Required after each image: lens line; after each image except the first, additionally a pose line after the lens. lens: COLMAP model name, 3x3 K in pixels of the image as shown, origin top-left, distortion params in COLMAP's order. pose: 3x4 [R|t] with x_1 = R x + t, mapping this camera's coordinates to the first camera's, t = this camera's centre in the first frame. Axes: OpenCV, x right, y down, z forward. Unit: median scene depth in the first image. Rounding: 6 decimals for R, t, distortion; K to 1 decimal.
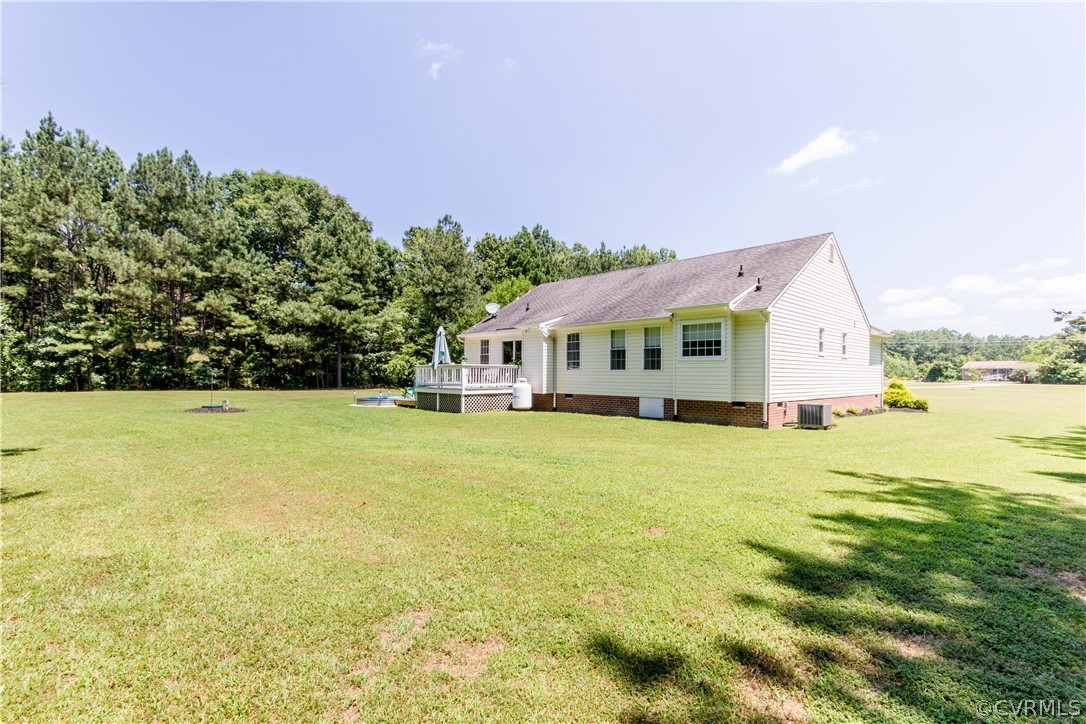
lens RADIAL K [[517.4, 0, 565.0], [0, 517.4, 376.9], [0, 0, 1]] dist [0.004948, 0.001895]
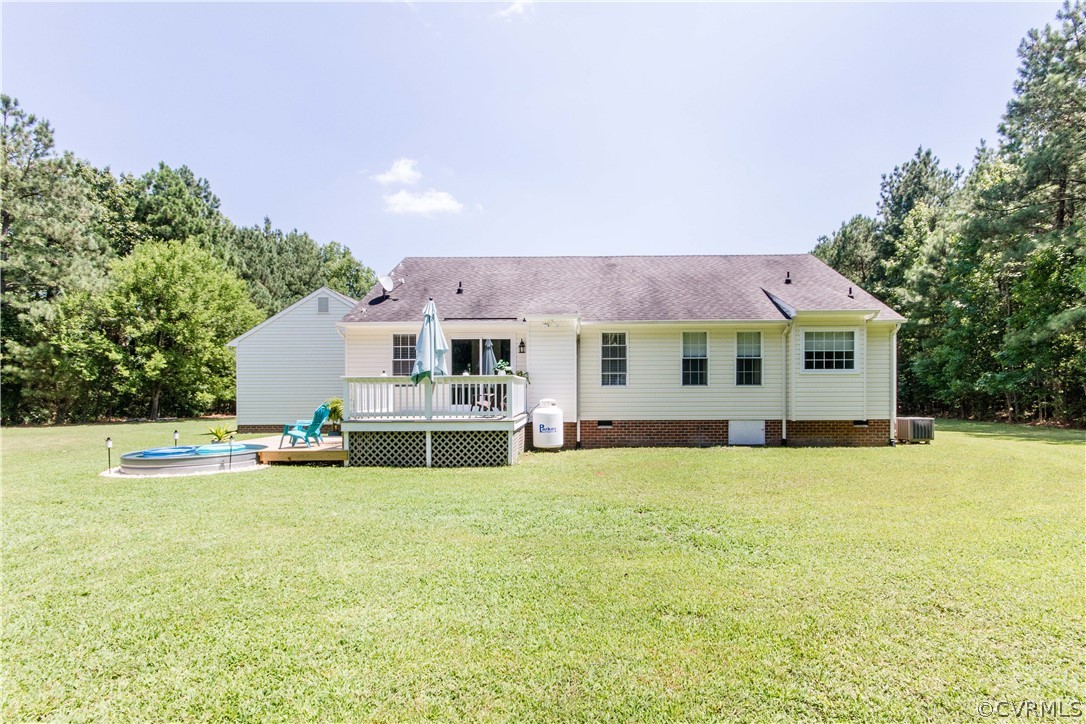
lens RADIAL K [[517.4, 0, 558.9], [0, 517.4, 393.7], [0, 0, 1]] dist [0.004948, 0.001895]
pose [[0.708512, -0.012030, 0.705596, -0.587489], [0.012758, 0.999910, 0.004237, -0.007550], [-0.705583, 0.005999, 0.708602, 0.618412]]
